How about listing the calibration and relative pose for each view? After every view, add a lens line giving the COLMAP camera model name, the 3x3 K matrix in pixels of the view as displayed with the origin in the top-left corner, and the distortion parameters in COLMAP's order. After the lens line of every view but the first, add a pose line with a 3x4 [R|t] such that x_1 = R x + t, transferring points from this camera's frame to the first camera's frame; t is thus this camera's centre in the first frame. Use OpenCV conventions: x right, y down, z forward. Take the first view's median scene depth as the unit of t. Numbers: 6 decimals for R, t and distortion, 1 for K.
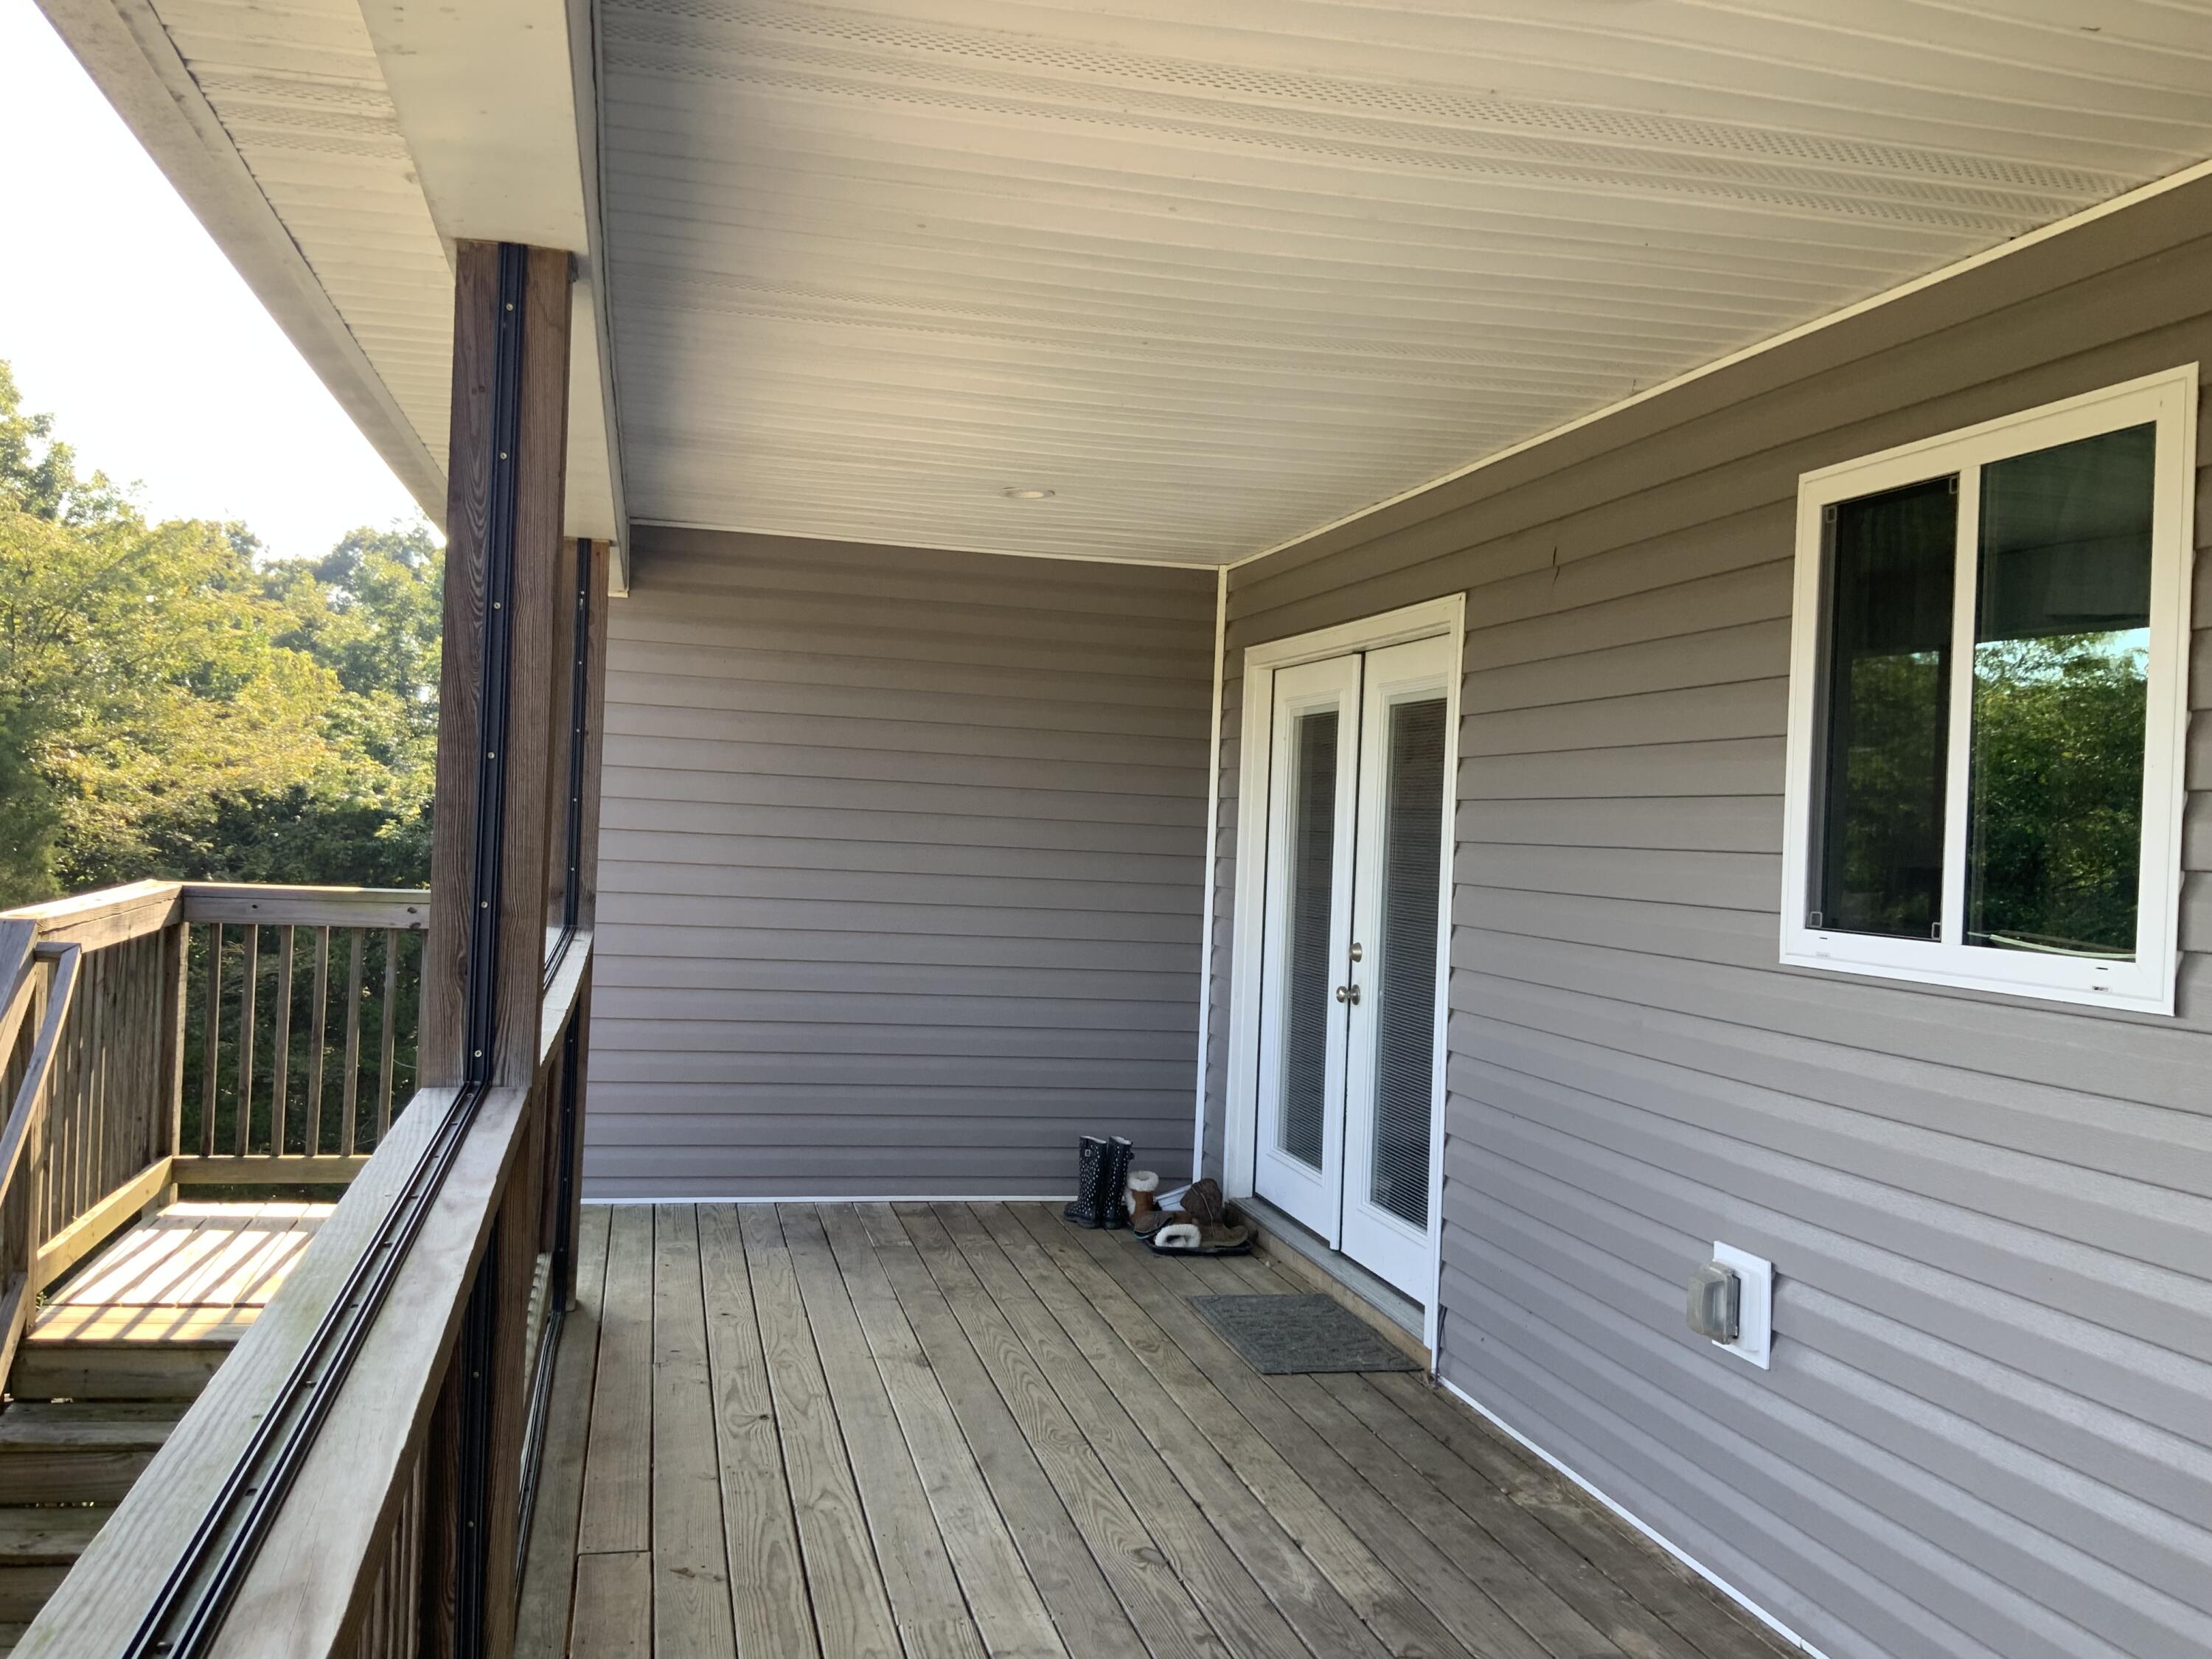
lens RADIAL K [[1832.4, 0, 1098.9], [0, 1832.4, 832.9], [0, 0, 1]] dist [0.084209, -0.166870]
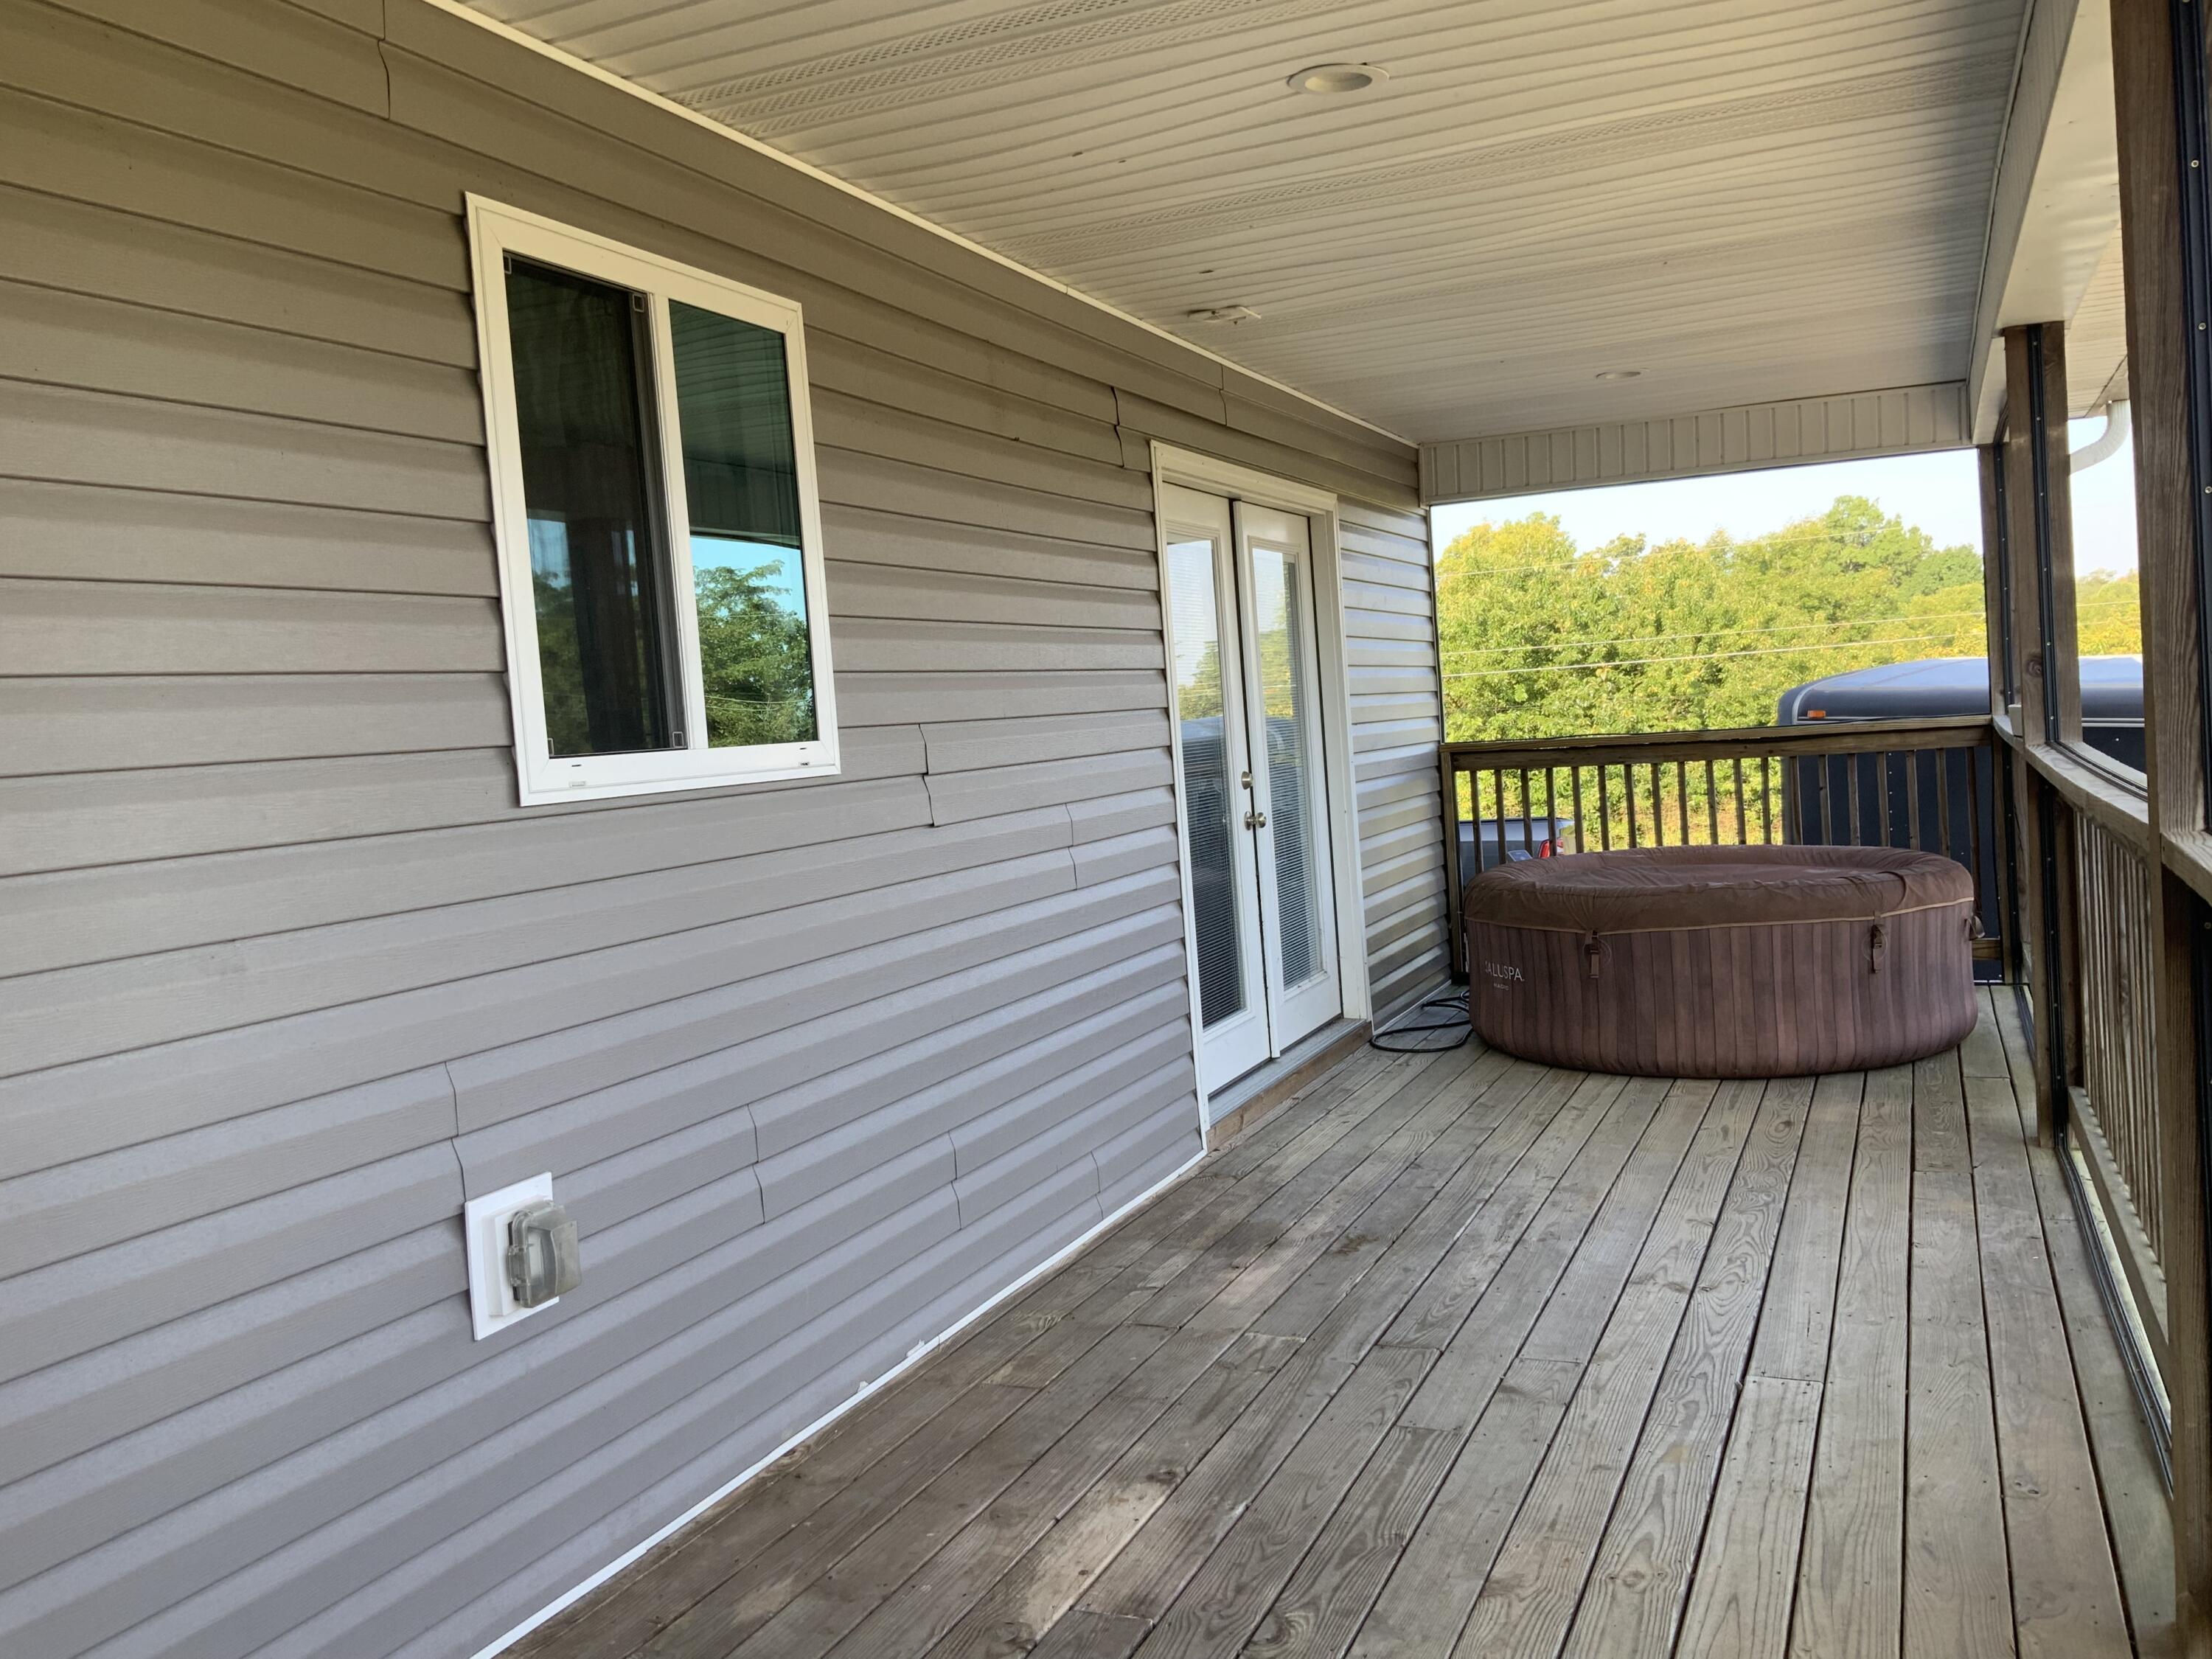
lens RADIAL K [[1832.4, 0, 1101.4], [0, 1832.4, 819.5], [0, 0, 1]] dist [0.084209, -0.166870]
pose [[-0.794405, -0.019096, 0.607088, -0.336205], [0.039024, 0.995836, 0.082389, 0.019983], [-0.606134, 0.089141, -0.790352, 1.542770]]
